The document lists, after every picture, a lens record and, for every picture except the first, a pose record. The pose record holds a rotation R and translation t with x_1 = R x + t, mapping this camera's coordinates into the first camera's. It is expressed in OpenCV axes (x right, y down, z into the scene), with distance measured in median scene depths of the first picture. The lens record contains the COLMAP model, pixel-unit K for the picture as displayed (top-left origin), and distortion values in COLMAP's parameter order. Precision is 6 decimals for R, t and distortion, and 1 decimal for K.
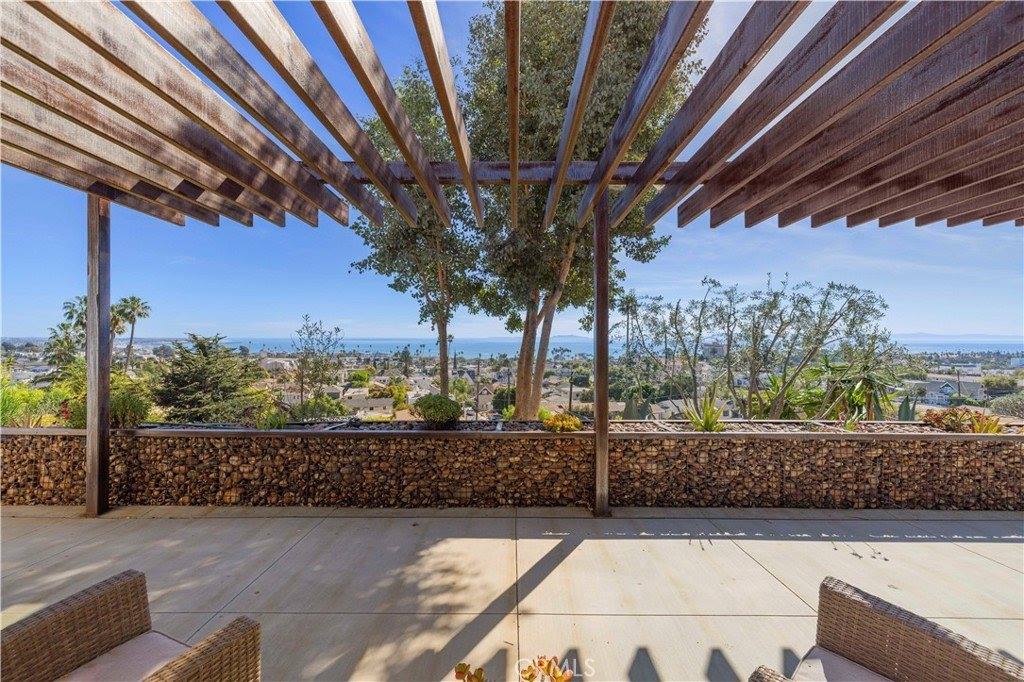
lens RADIAL K [[429.5, 0, 511.0], [0, 429.5, 337.0], [0, 0, 1]] dist [0.000677, 0.000487]
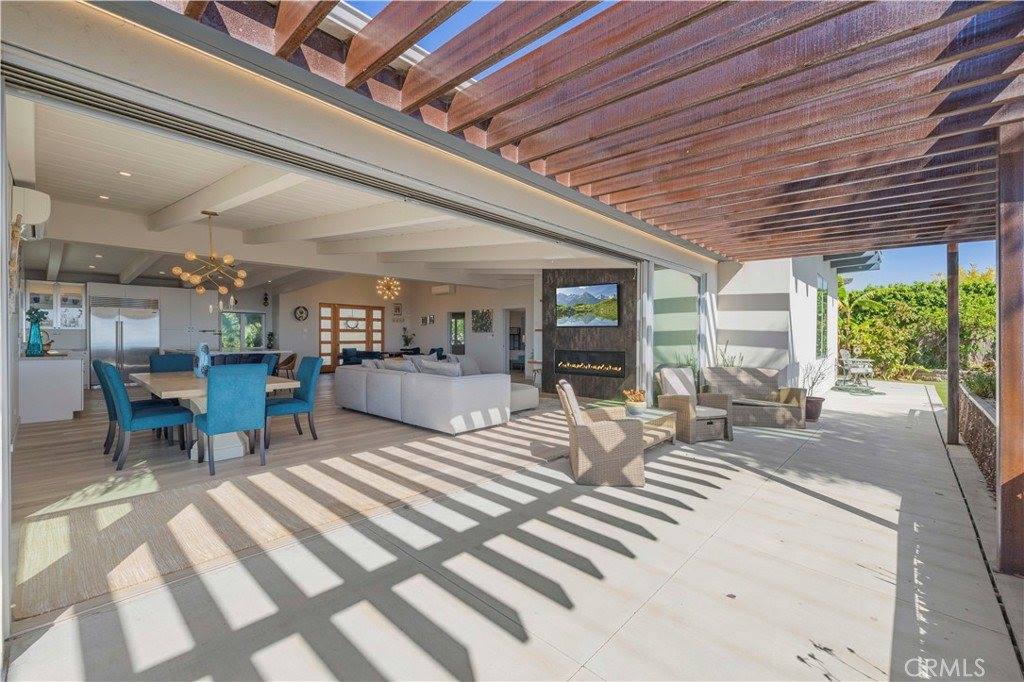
lens RADIAL K [[429.5, 0, 511.0], [0, 429.5, 337.0], [0, 0, 1]] dist [0.000677, 0.000487]
pose [[-0.668710, -0.005415, -0.743503, 1.490468], [-0.006663, 0.999977, -0.001290, 0.040745], [0.743493, 0.004091, -0.668731, 1.007938]]
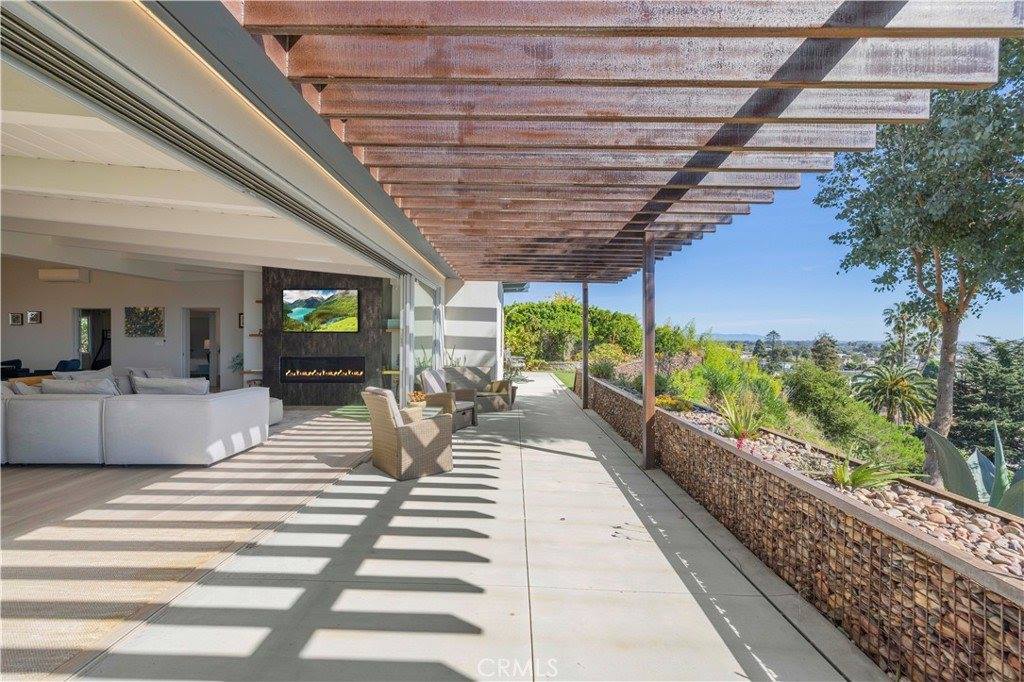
lens RADIAL K [[429.5, 0, 511.0], [0, 429.5, 337.0], [0, 0, 1]] dist [0.000677, 0.000487]
pose [[-0.000307, -0.009759, -0.999952, 1.787837], [0.000828, 0.999952, -0.009759, 0.023996], [1.000000, -0.000831, -0.000299, 0.676857]]
